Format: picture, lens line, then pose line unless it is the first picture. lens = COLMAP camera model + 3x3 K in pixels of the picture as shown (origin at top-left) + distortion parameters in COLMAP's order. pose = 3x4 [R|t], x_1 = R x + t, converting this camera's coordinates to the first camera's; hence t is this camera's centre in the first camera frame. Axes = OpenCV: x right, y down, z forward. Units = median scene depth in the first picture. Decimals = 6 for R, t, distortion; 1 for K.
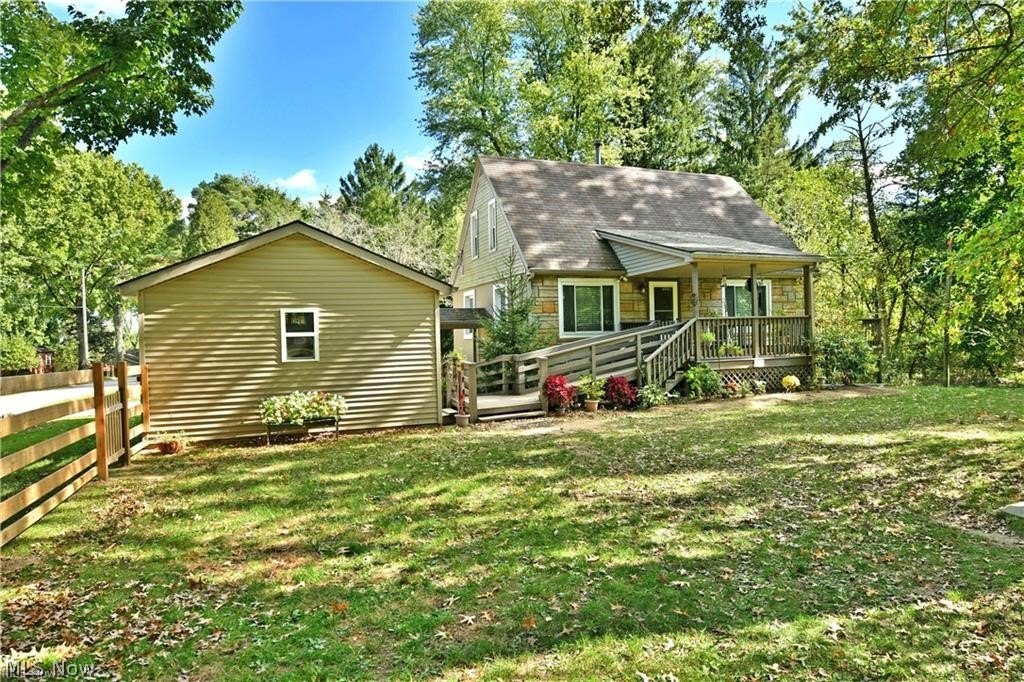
lens RADIAL K [[615.9, 0, 511.9], [0, 615.9, 357.4], [0, 0, 1]] dist [-0.019114, -0.001234]
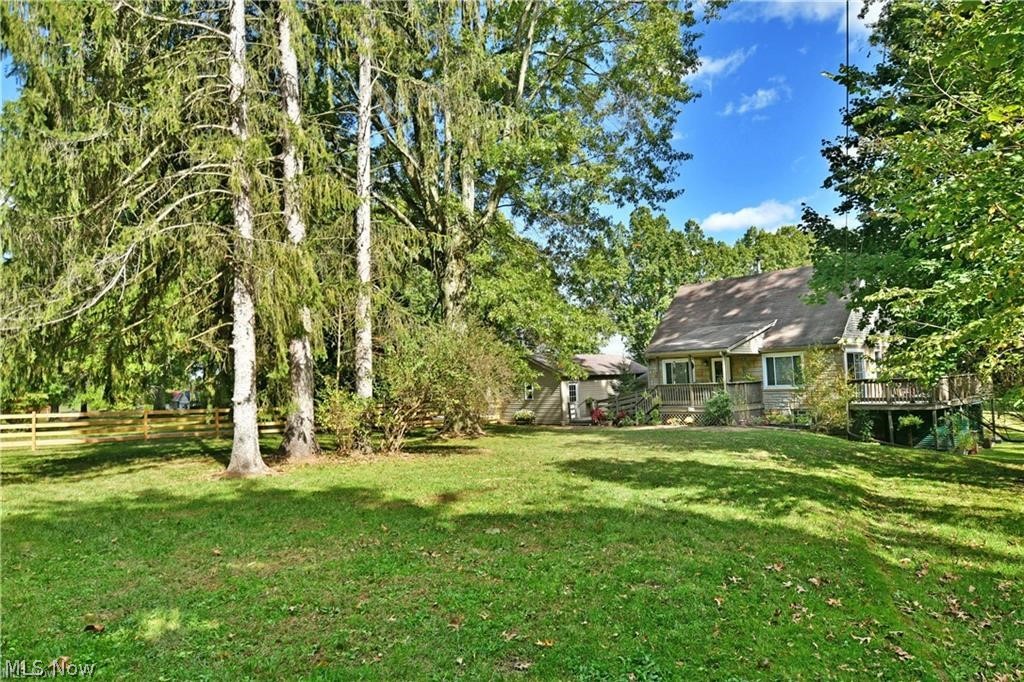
lens RADIAL K [[615.9, 0, 511.9], [0, 615.9, 357.4], [0, 0, 1]] dist [-0.019114, -0.001234]
pose [[0.347734, -0.022143, -0.937332, 1.901451], [-0.004632, 0.999668, -0.025334, -0.094323], [0.937582, 0.013151, 0.347516, -0.121072]]
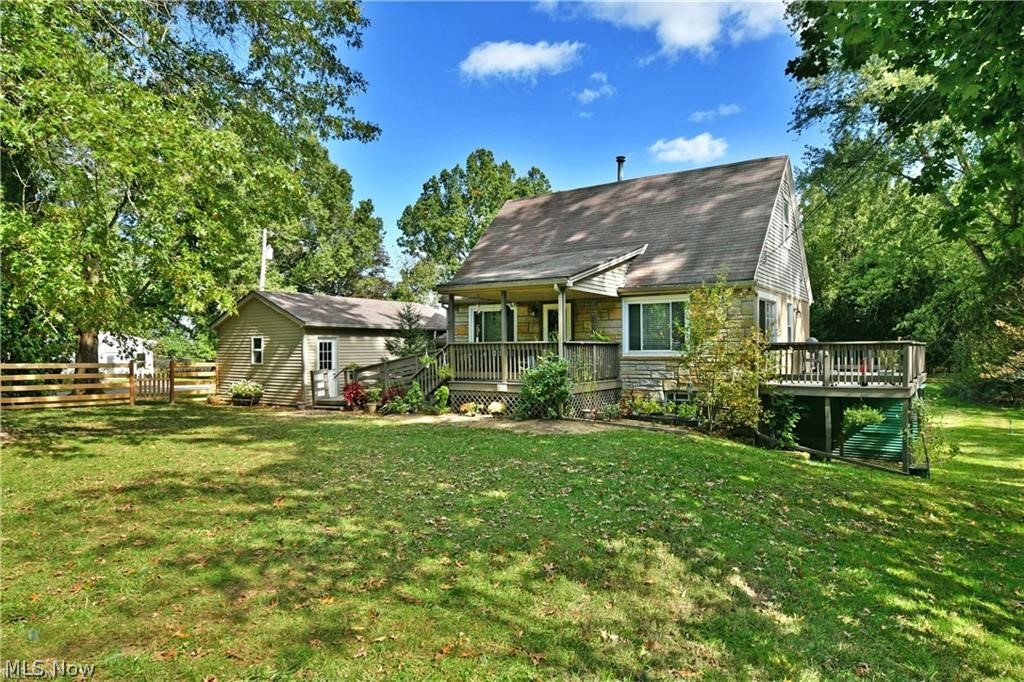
lens RADIAL K [[615.9, 0, 511.9], [0, 615.9, 357.4], [0, 0, 1]] dist [-0.019114, -0.001234]
pose [[0.563069, 0.037810, -0.825545, 1.241740], [-0.038914, 0.999058, 0.019215, -0.060786], [0.825493, 0.021306, 0.564010, 0.436224]]
